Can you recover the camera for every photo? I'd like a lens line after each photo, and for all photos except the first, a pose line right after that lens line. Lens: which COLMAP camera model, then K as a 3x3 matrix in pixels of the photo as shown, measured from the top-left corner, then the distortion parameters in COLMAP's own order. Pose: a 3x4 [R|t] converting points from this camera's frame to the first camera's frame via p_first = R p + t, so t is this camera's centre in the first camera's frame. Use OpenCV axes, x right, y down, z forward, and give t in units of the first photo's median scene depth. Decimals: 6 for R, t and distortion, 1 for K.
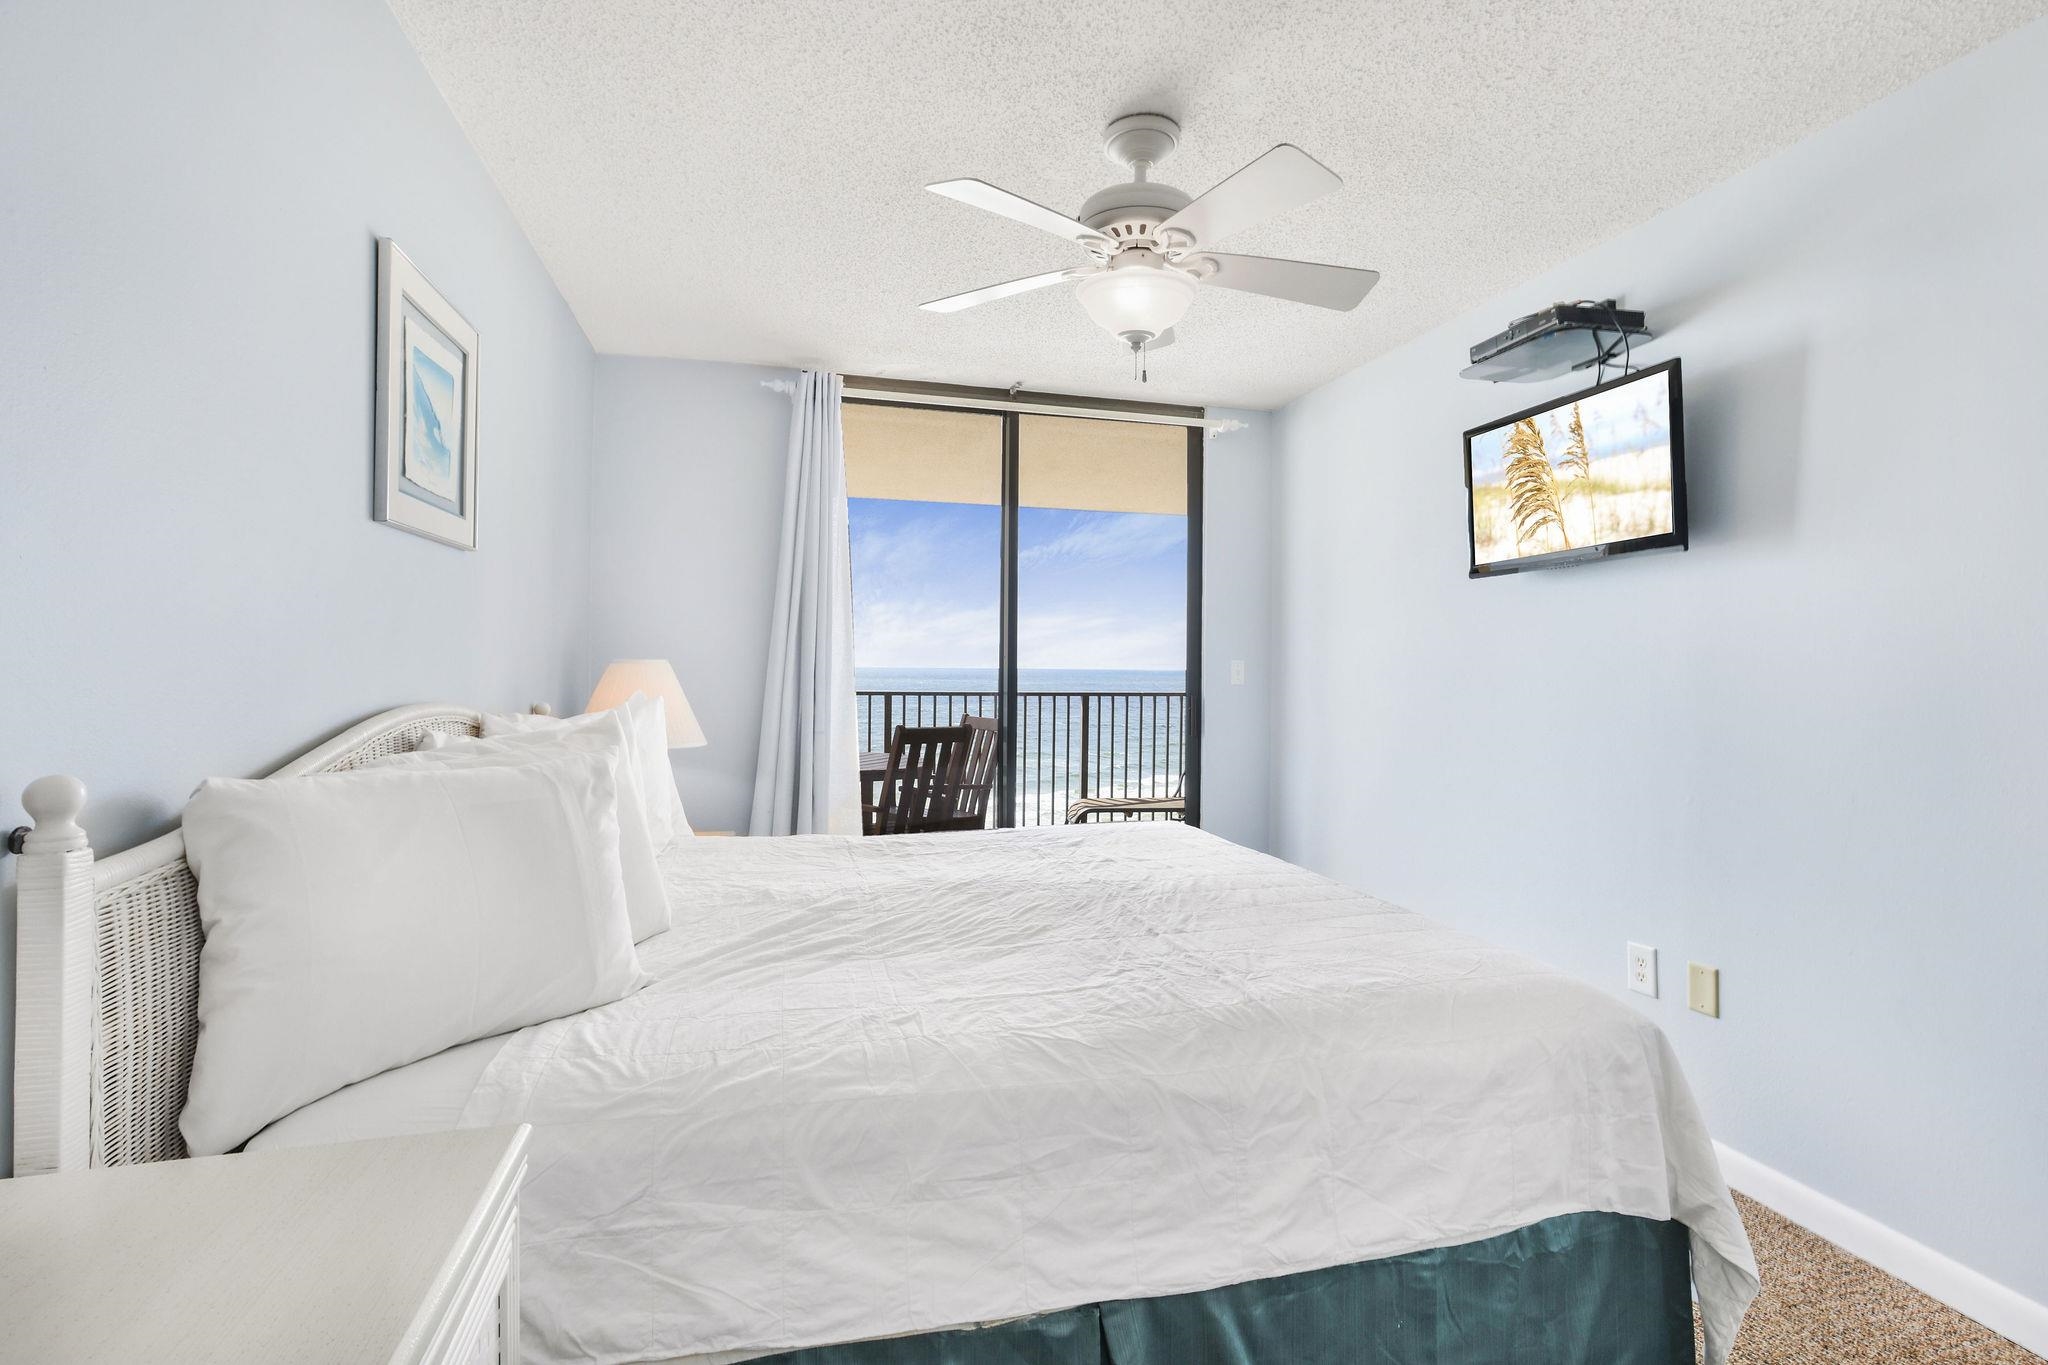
lens RADIAL K [[969.4, 0, 1020.2], [0, 969.4, 668.2], [0, 0, 1]] dist [-0.001043, 0.000364]
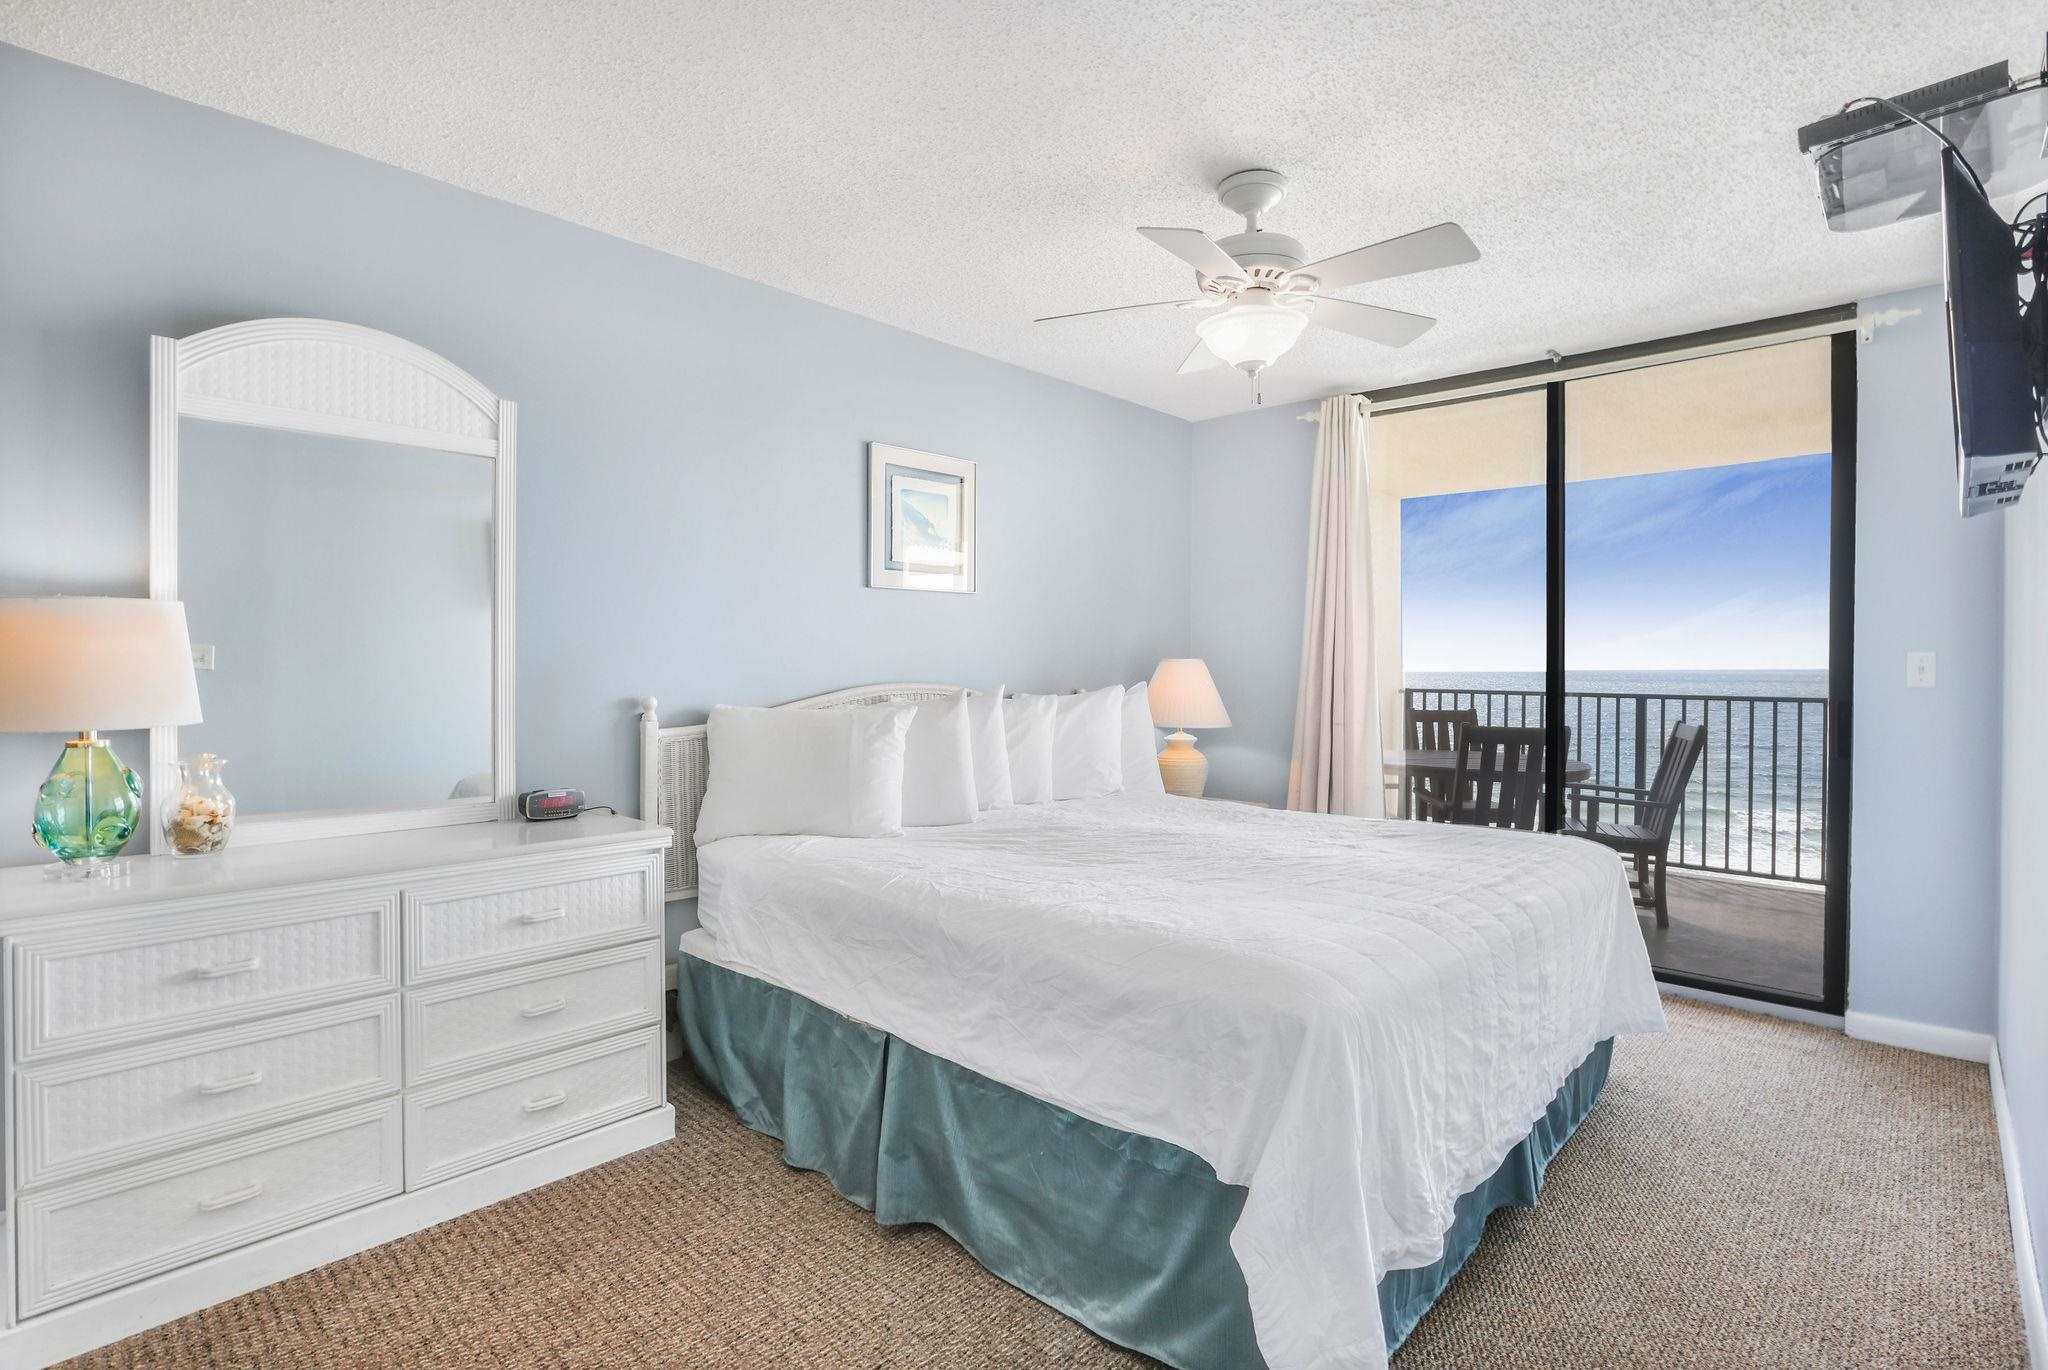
lens RADIAL K [[983.0, 0, 1024.0], [0, 983.0, 685.0], [0, 0, 1]] dist [0.018811, 0.000180]
pose [[0.531468, 0.018873, -0.846868, 1.448792], [-0.005940, 0.999810, 0.018553, 0.011138], [0.847057, -0.004830, 0.531480, 0.249762]]
